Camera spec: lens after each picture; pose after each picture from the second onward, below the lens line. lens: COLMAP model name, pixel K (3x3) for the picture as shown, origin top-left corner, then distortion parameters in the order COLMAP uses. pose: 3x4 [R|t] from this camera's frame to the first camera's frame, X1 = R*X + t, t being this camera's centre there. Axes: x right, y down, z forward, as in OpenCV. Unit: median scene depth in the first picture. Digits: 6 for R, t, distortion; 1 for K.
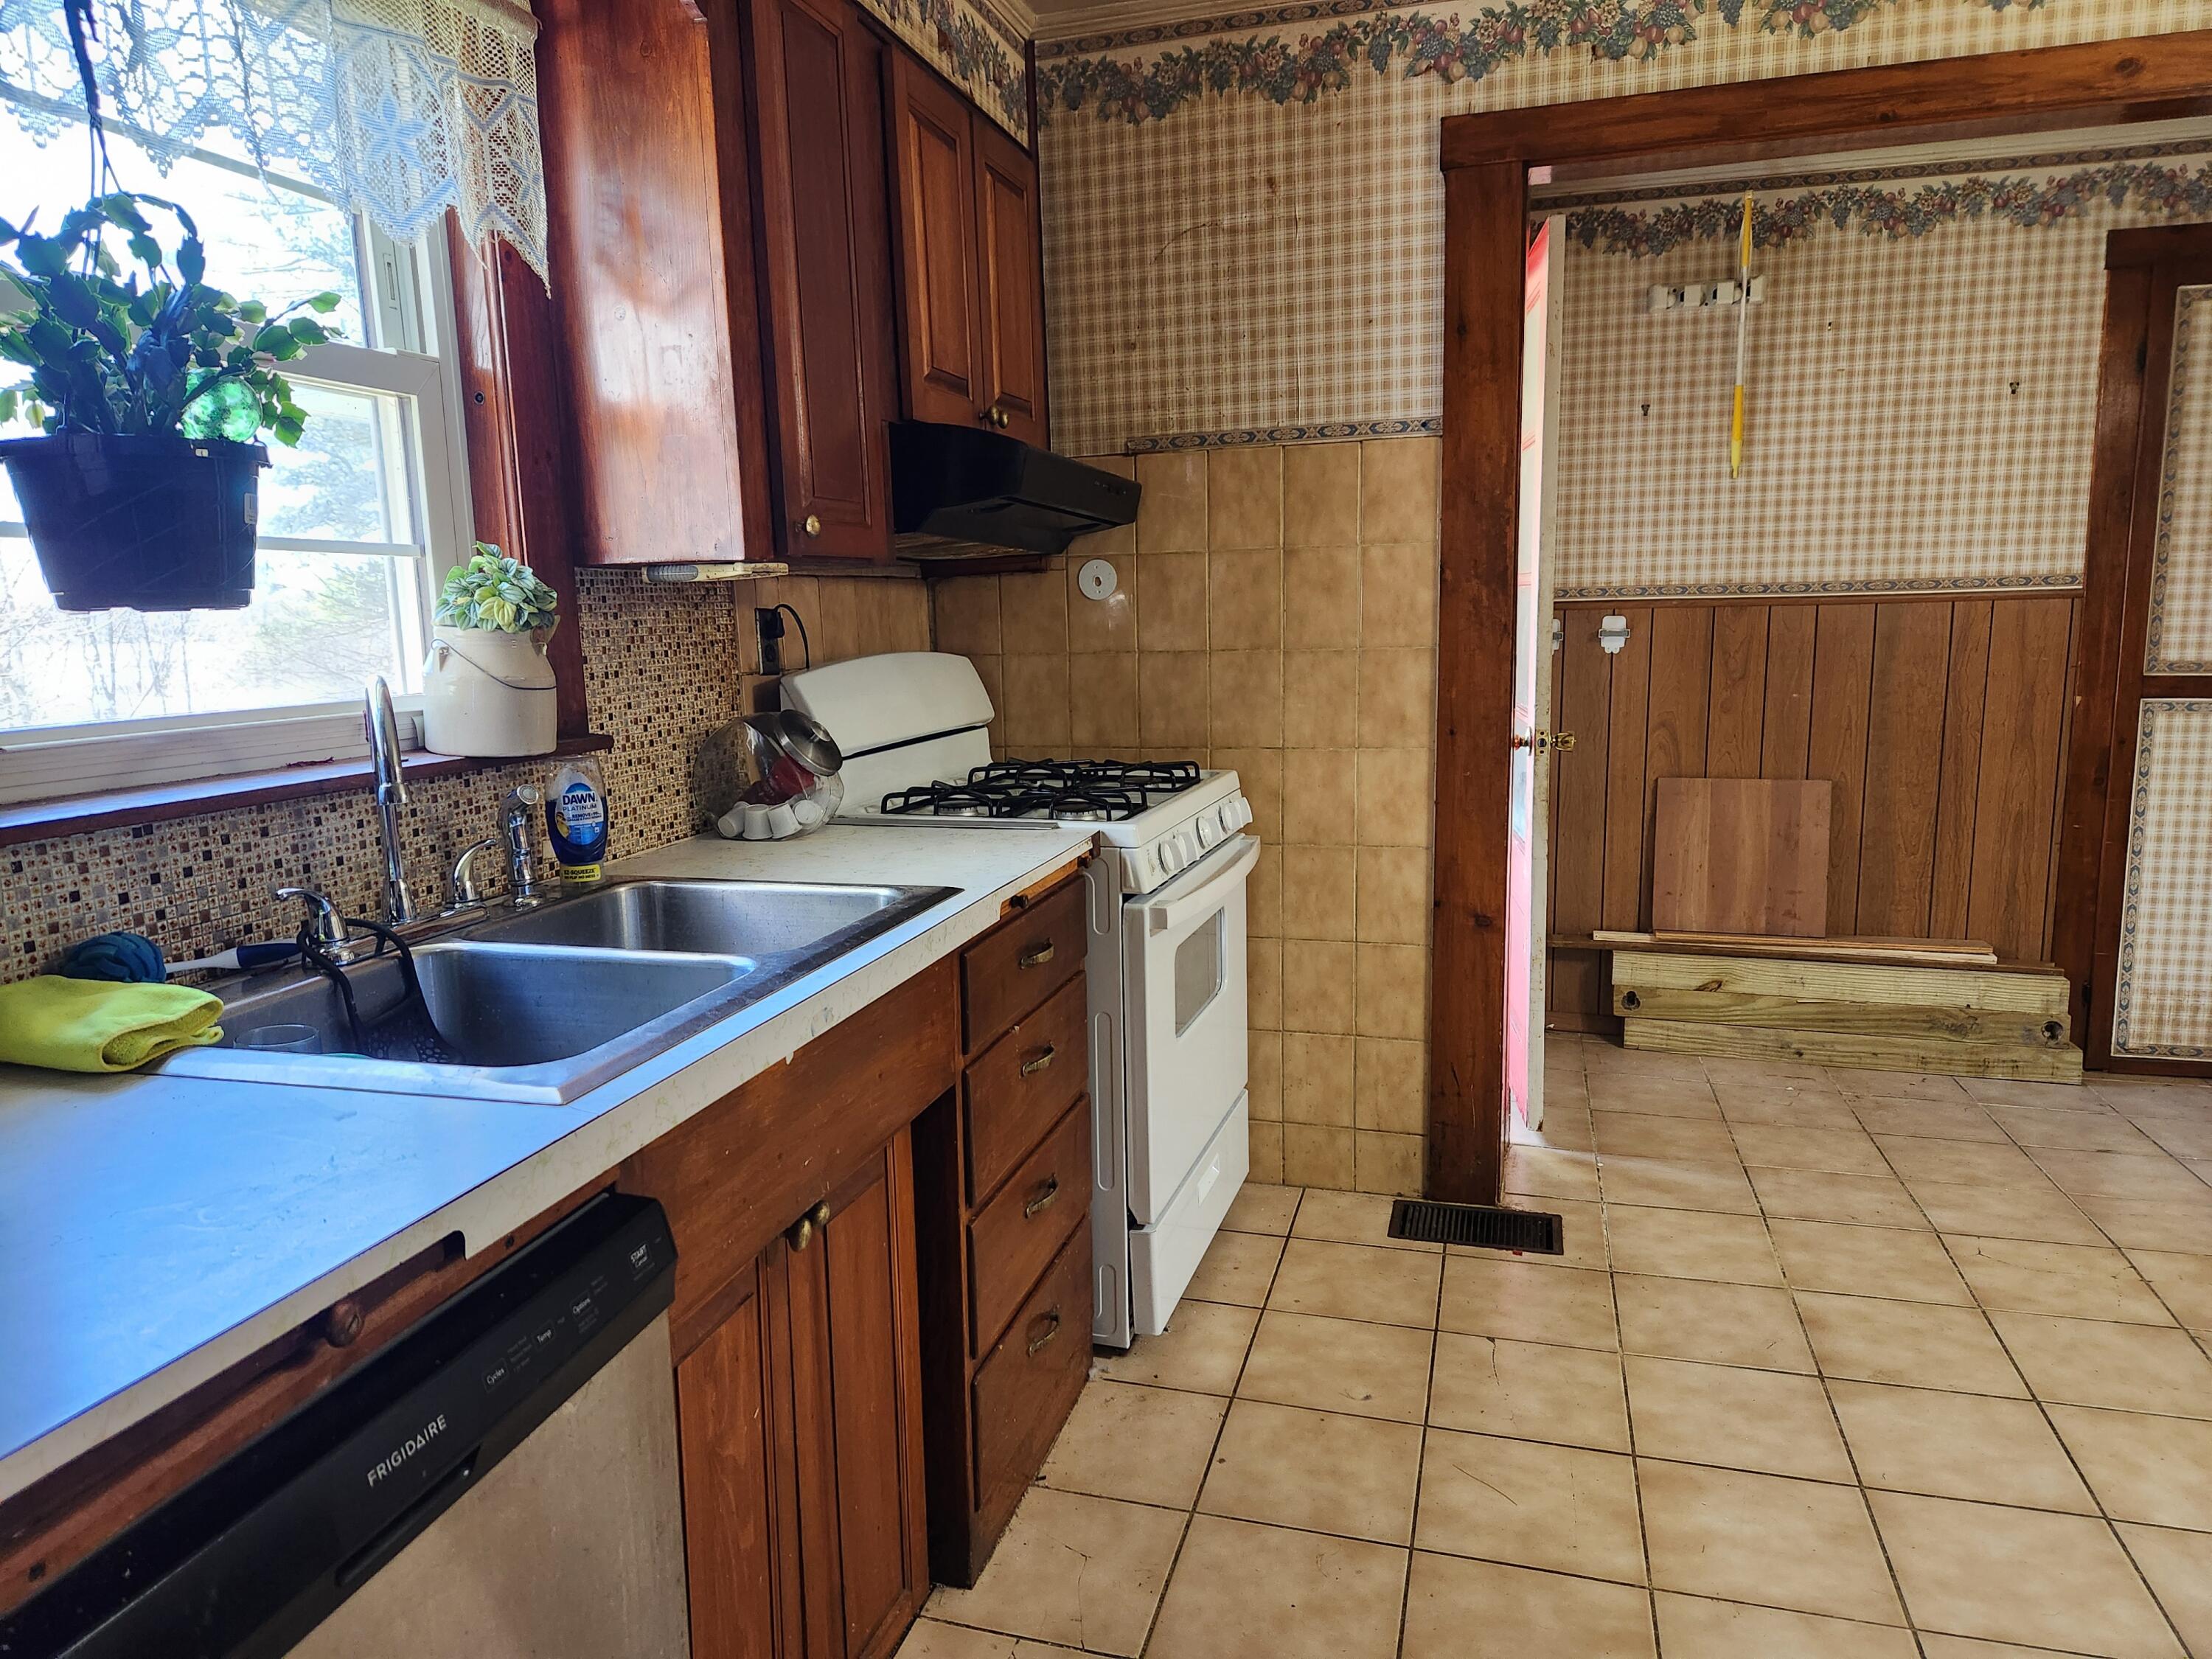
lens RADIAL K [[1467.6, 0, 1089.8], [0, 1467.6, 842.5], [0, 0, 1]] dist [0.048174, -0.030454]
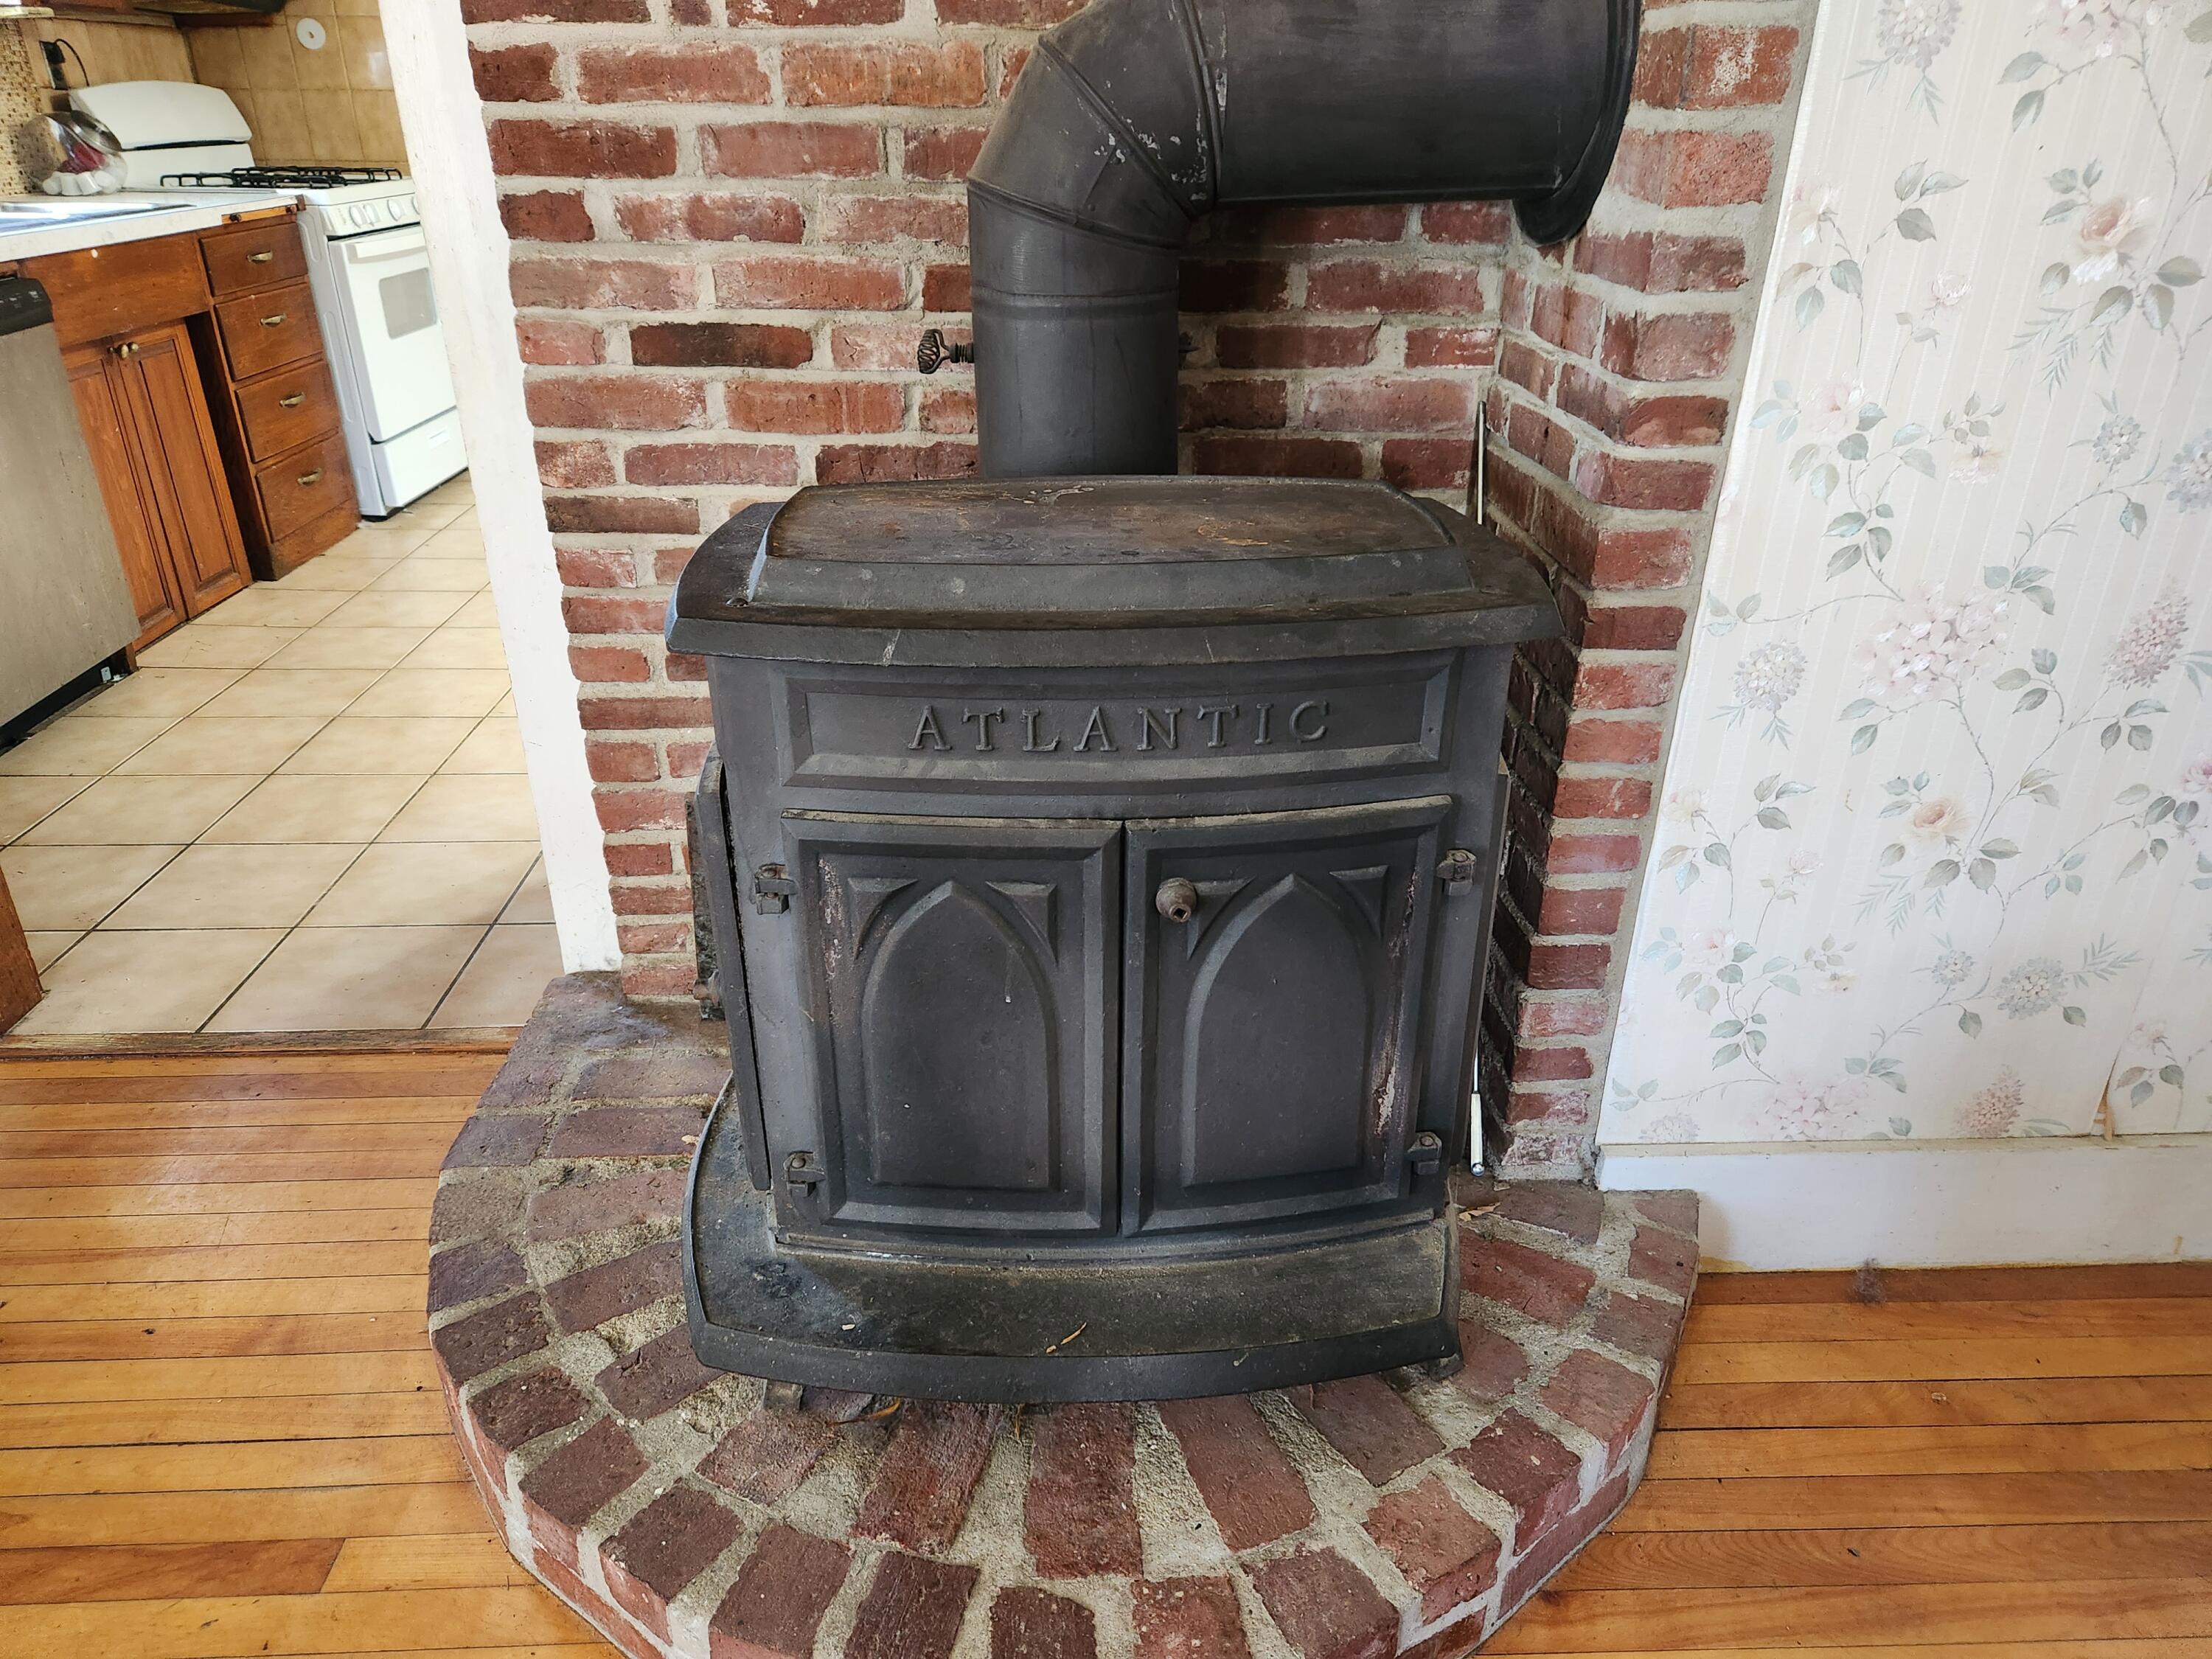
lens RADIAL K [[1467.6, 0, 1089.8], [0, 1467.6, 842.5], [0, 0, 1]] dist [0.048174, -0.030454]
pose [[0.946876, -0.114702, 0.300447, 0.268989], [0.020565, 0.953917, 0.299366, 0.212386], [-0.320940, -0.277284, 0.905600, -1.090075]]
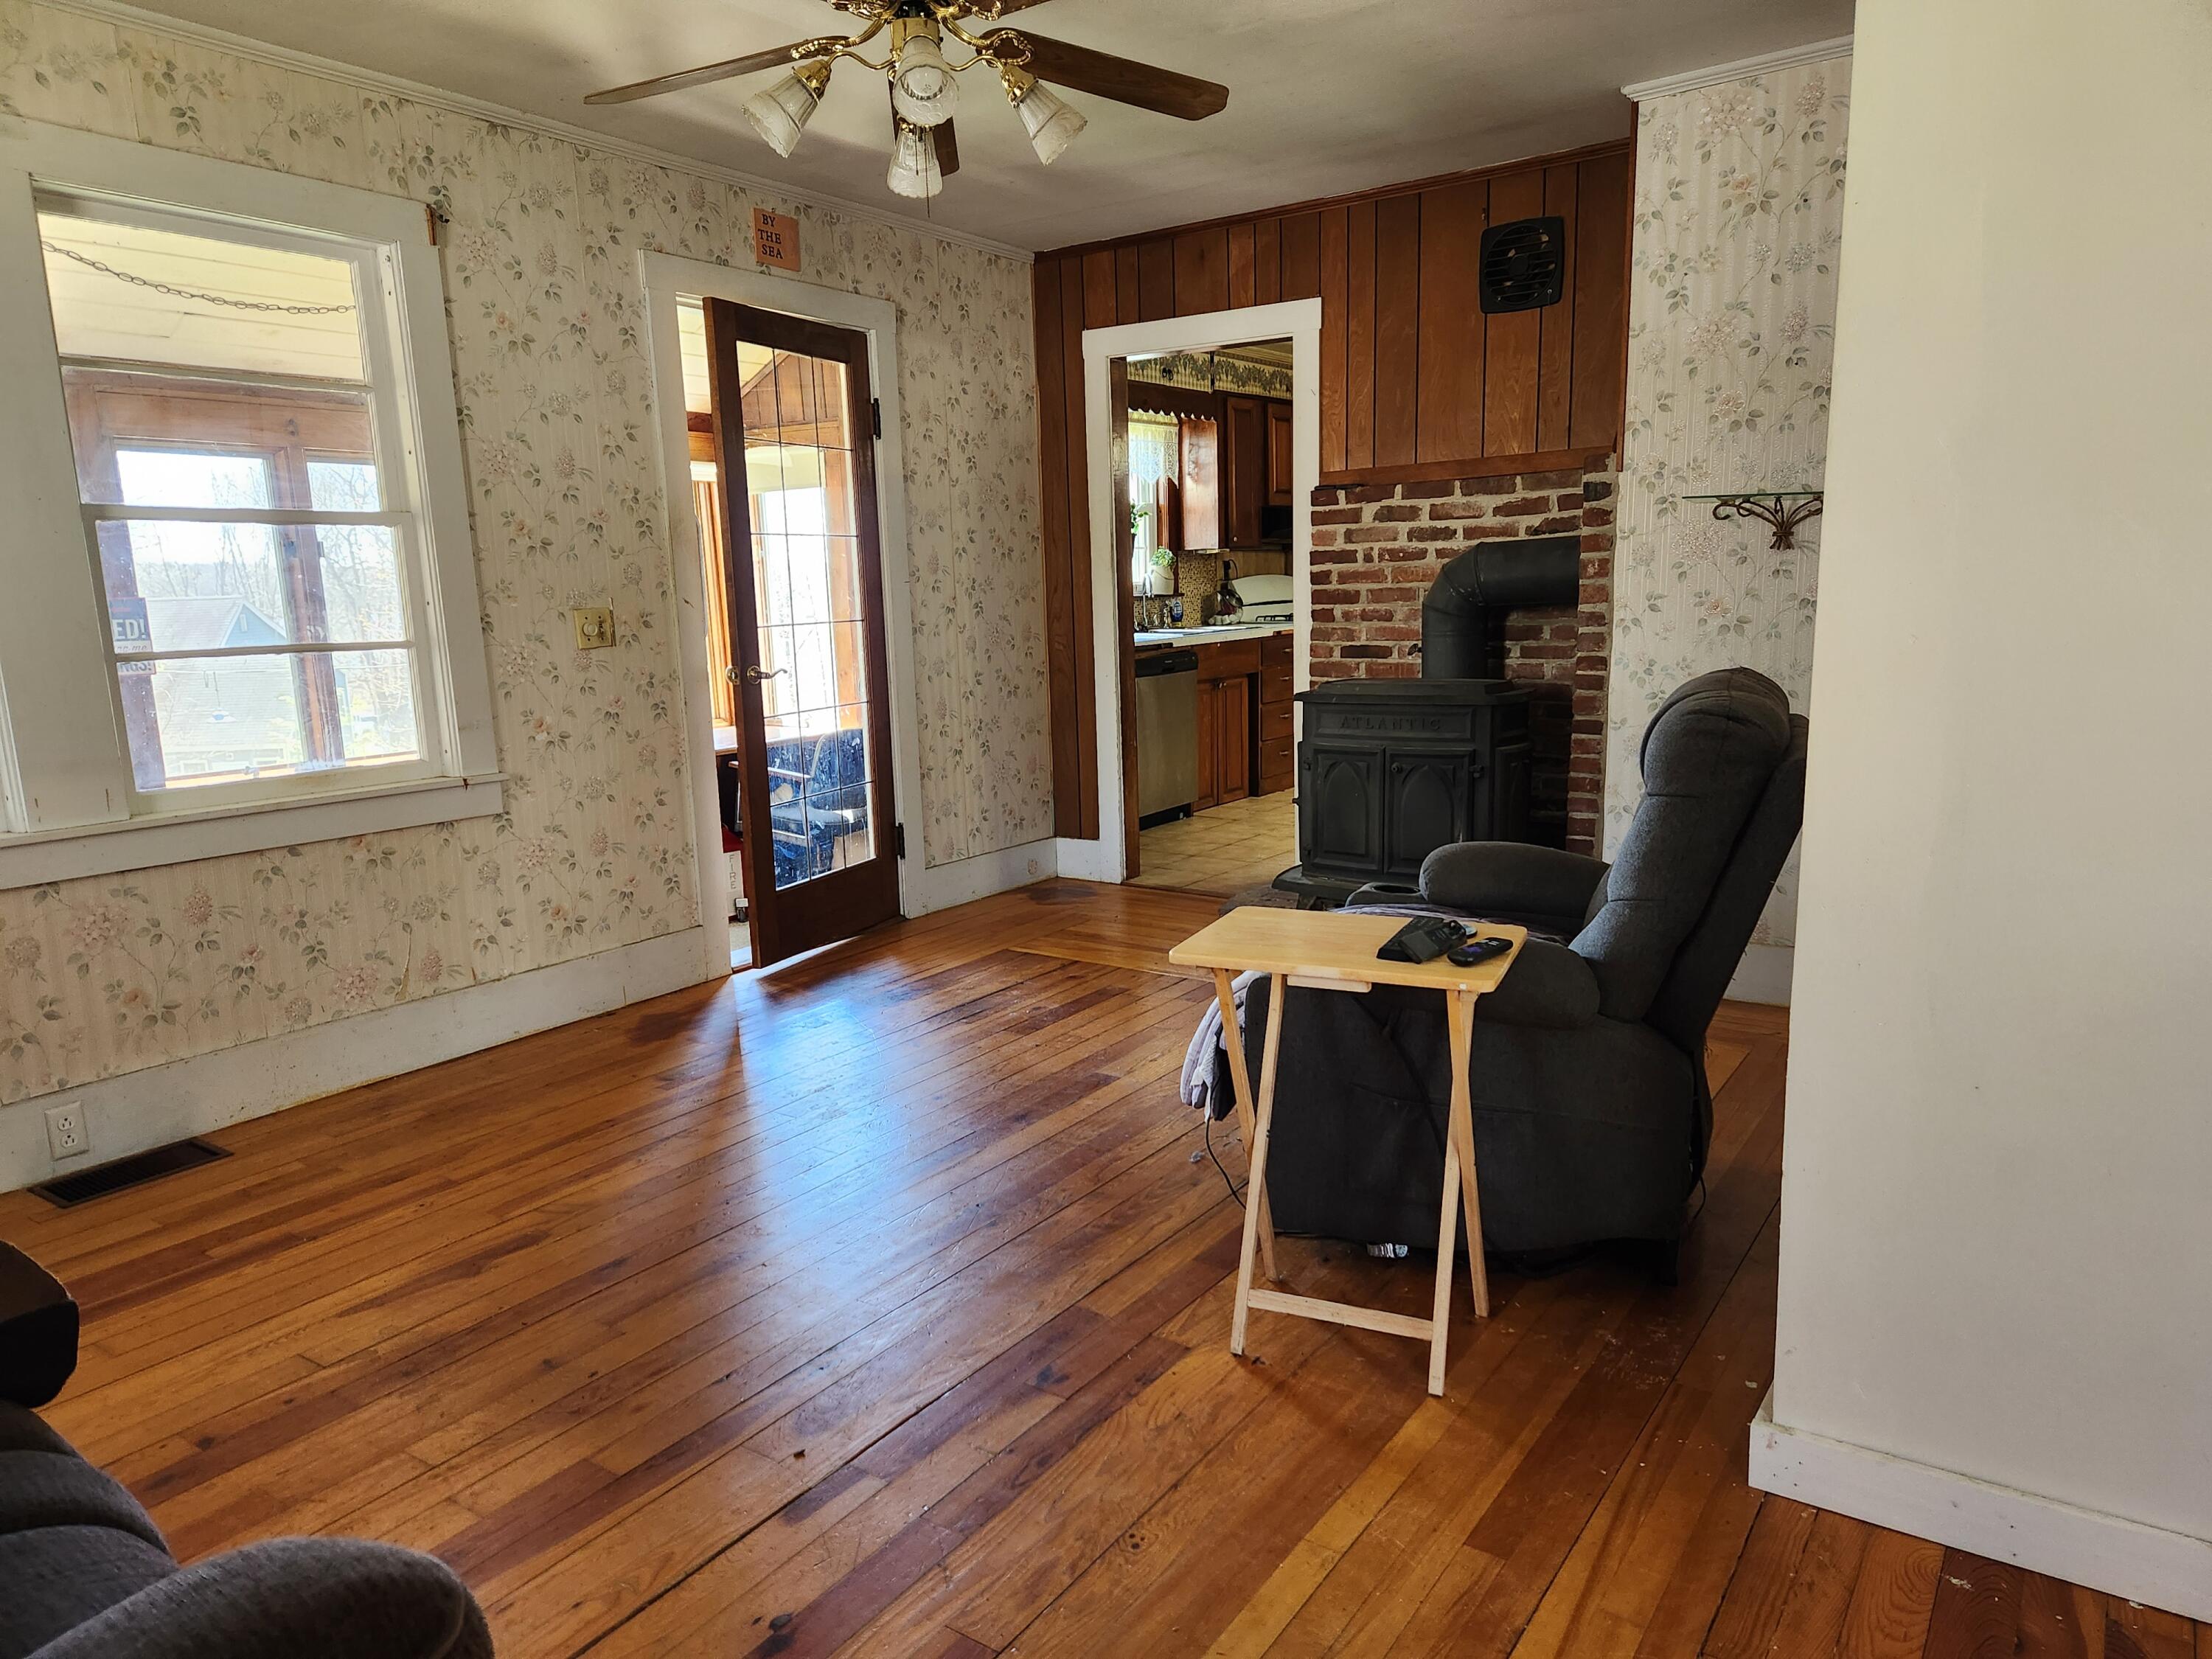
lens RADIAL K [[1467.6, 0, 1089.8], [0, 1467.6, 842.5], [0, 0, 1]] dist [0.048174, -0.030454]
pose [[0.945278, 0.057145, -0.321222, 0.666802], [-0.047785, 0.998174, 0.036955, 0.414085], [0.322747, -0.019583, 0.946283, -2.538844]]
